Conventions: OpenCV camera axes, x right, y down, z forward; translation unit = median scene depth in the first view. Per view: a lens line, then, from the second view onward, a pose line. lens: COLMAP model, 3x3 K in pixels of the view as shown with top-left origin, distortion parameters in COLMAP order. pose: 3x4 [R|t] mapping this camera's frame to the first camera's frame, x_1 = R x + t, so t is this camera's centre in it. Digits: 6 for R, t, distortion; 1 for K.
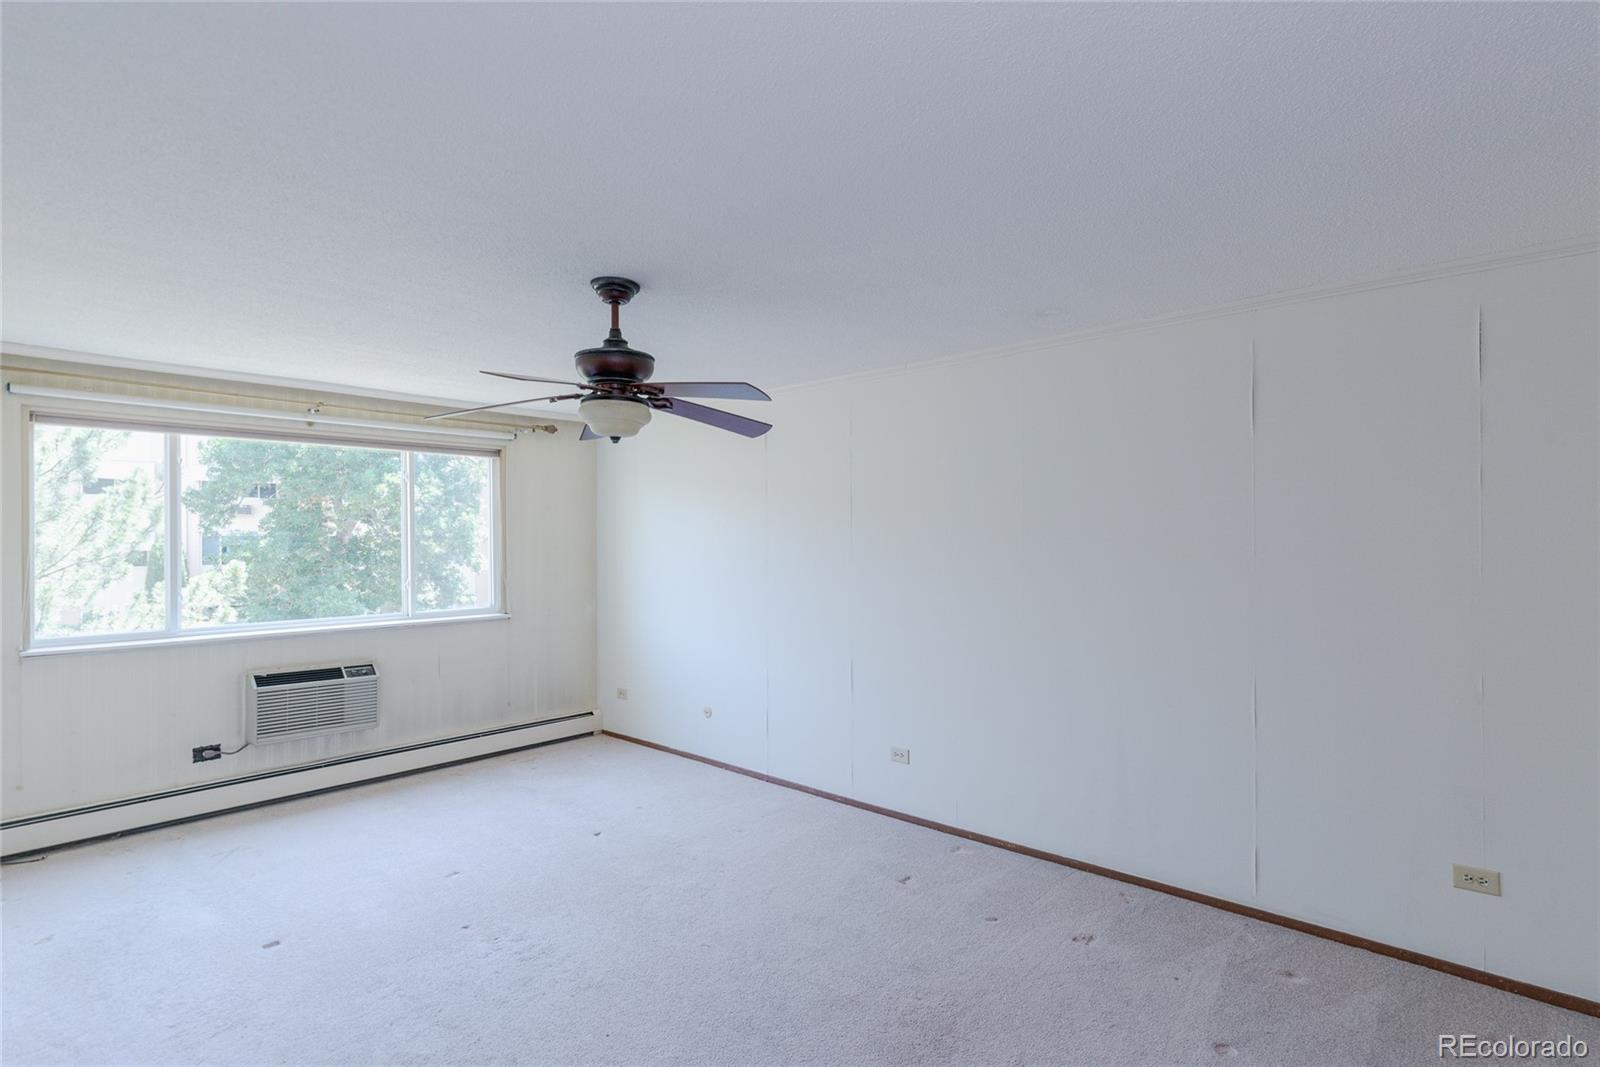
lens RADIAL K [[778.2, 0, 846.1], [0, 778.2, 556.1], [0, 0, 1]] dist [0.002438, 0.001119]
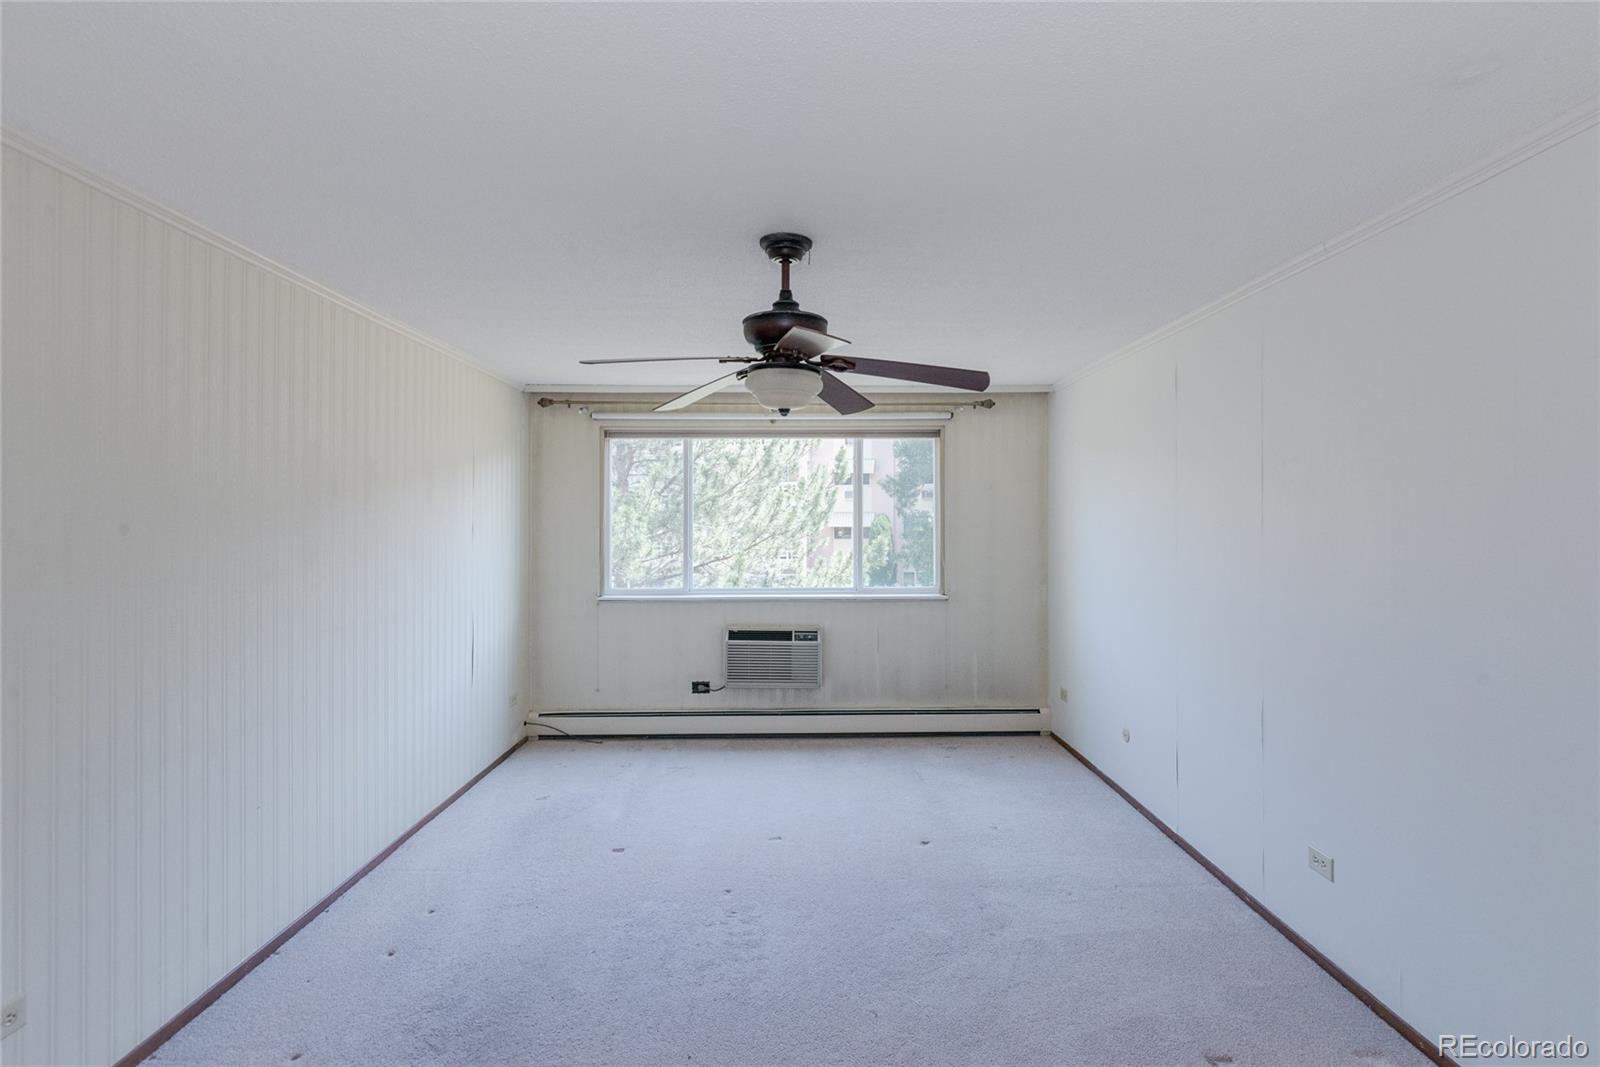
lens RADIAL K [[798.0, 0, 800.0], [0, 798.0, 533.5], [0, 0, 1]] dist [0.002898, 0.000778]
pose [[0.674763, 0.015084, -0.737880, 0.231034], [-0.017191, 0.999841, 0.004718, -0.007099], [0.737834, 0.009501, 0.674915, 0.219470]]
